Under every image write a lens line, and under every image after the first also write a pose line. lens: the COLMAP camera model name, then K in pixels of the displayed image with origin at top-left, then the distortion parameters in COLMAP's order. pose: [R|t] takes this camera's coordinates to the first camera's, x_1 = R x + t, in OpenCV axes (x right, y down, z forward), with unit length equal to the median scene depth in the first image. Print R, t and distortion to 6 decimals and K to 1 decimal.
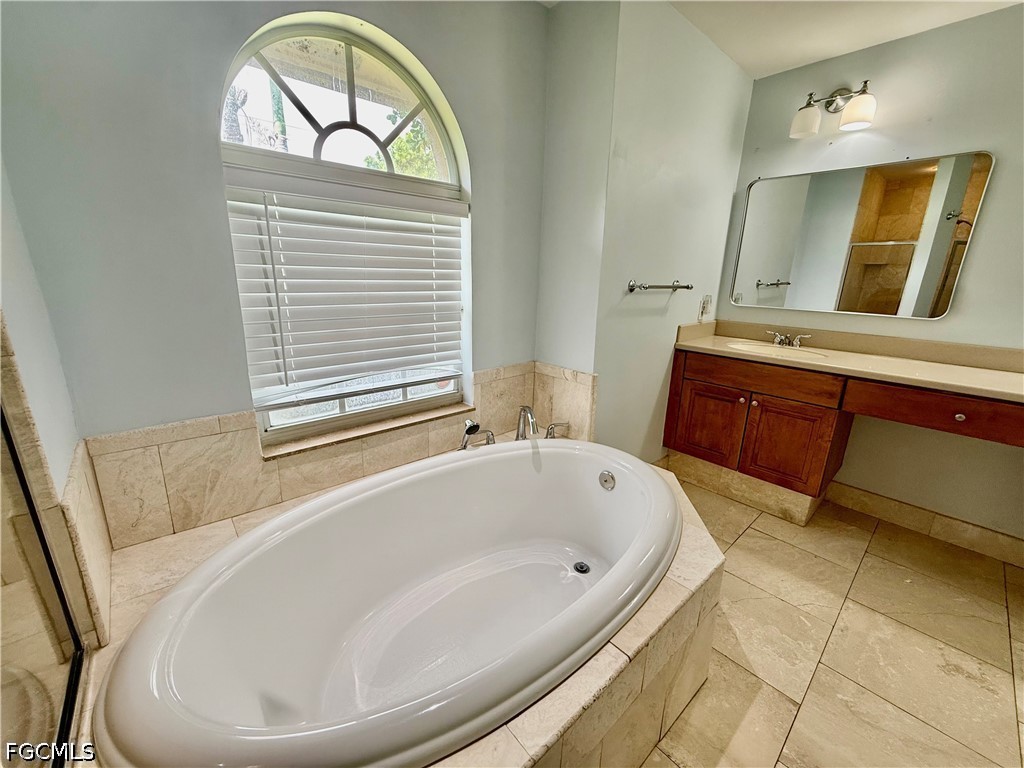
lens RADIAL K [[408.0, 0, 512.0], [0, 408.0, 383.1], [0, 0, 1]] dist [0.000324, 0.000221]
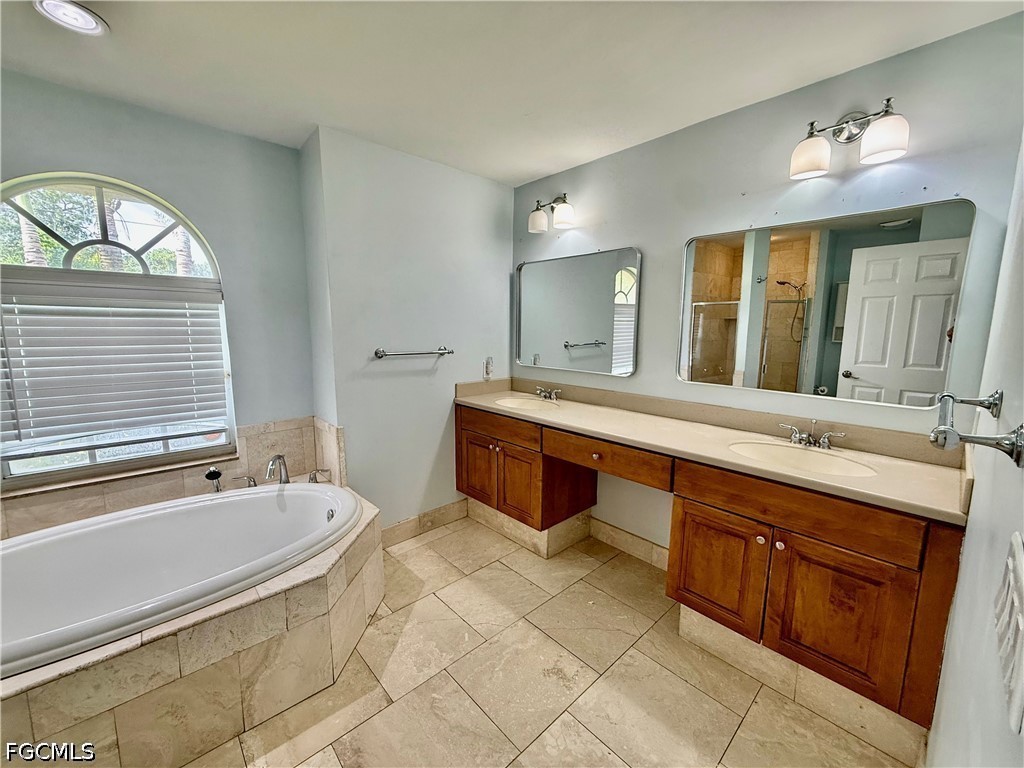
lens RADIAL K [[408.0, 0, 510.8], [0, 408.0, 383.5], [0, 0, 1]] dist [0.000324, 0.000221]
pose [[0.999830, -0.017011, 0.007100, 0.724810], [0.017782, 0.991573, -0.128321, 0.015908], [-0.004857, 0.128425, 0.991707, -0.210129]]
